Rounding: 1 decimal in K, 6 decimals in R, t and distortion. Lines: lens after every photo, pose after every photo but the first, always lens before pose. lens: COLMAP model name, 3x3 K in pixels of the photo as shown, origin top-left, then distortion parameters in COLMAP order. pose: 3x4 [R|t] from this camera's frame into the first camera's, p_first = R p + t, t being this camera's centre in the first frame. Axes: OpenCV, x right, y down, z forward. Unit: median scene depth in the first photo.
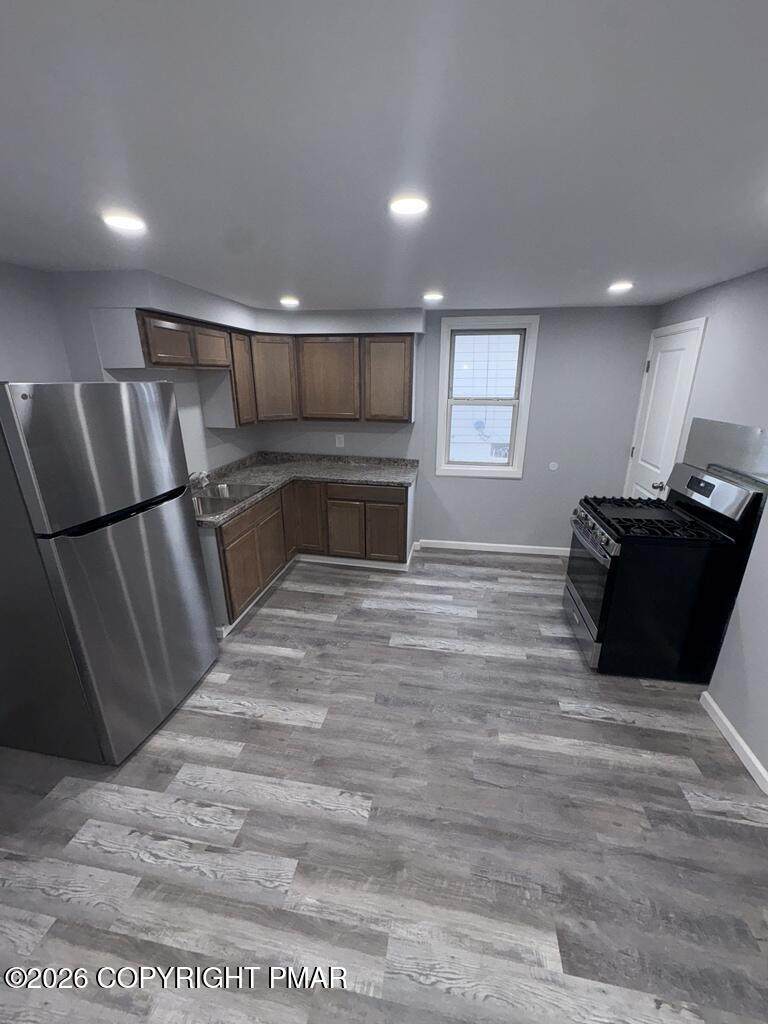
lens RADIAL K [[406.1, 0, 385.3], [0, 406.1, 511.0], [0, 0, 1]] dist [0.000322, 0.000235]
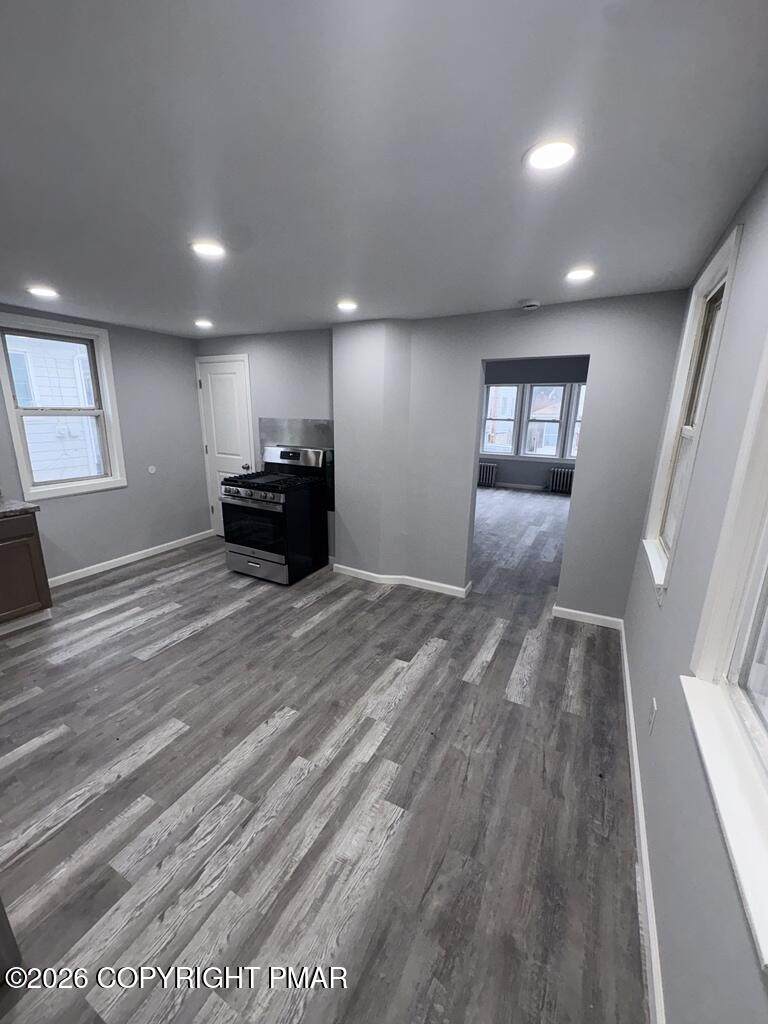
lens RADIAL K [[406.1, 0, 383.5], [0, 406.1, 511.4], [0, 0, 1]] dist [0.000322, 0.000235]
pose [[0.311117, -0.227151, 0.922826, -0.700997], [0.280677, 0.949665, 0.139131, 0.032411], [-0.907979, 0.215730, 0.359213, 0.100386]]
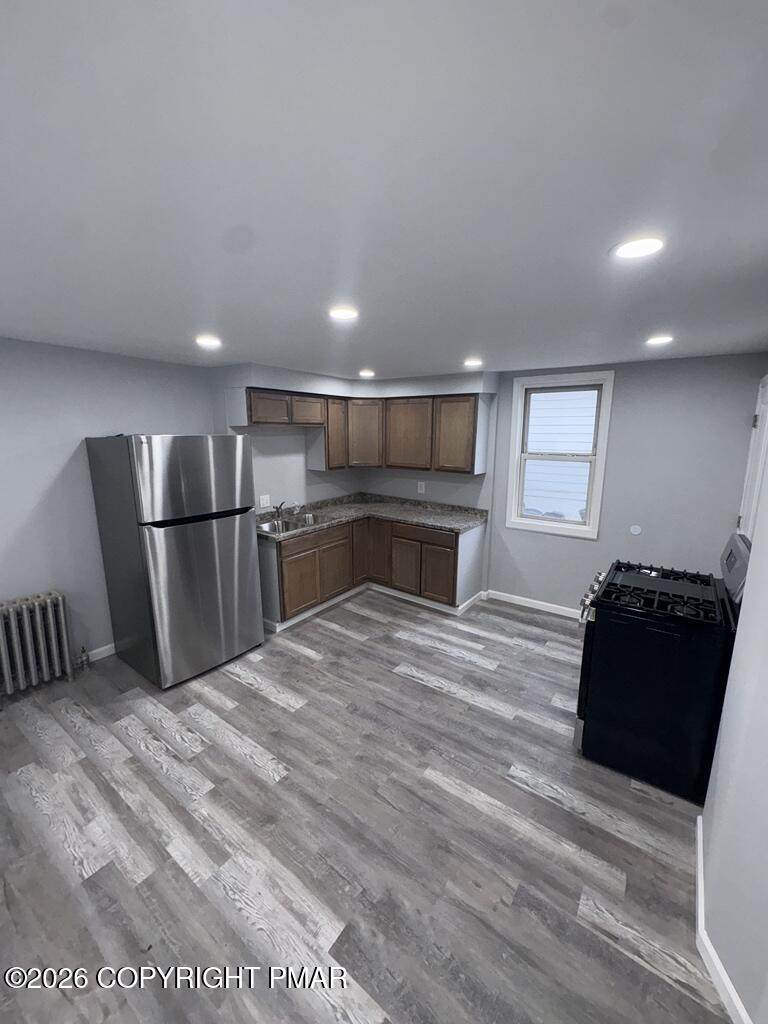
lens RADIAL K [[406.1, 0, 385.3], [0, 406.1, 511.0], [0, 0, 1]] dist [0.000322, 0.000235]
pose [[0.898958, 0.087148, -0.429279, 0.488995], [-0.140246, 0.985684, -0.093587, 0.015174], [0.414978, 0.144336, 0.898310, -0.054938]]
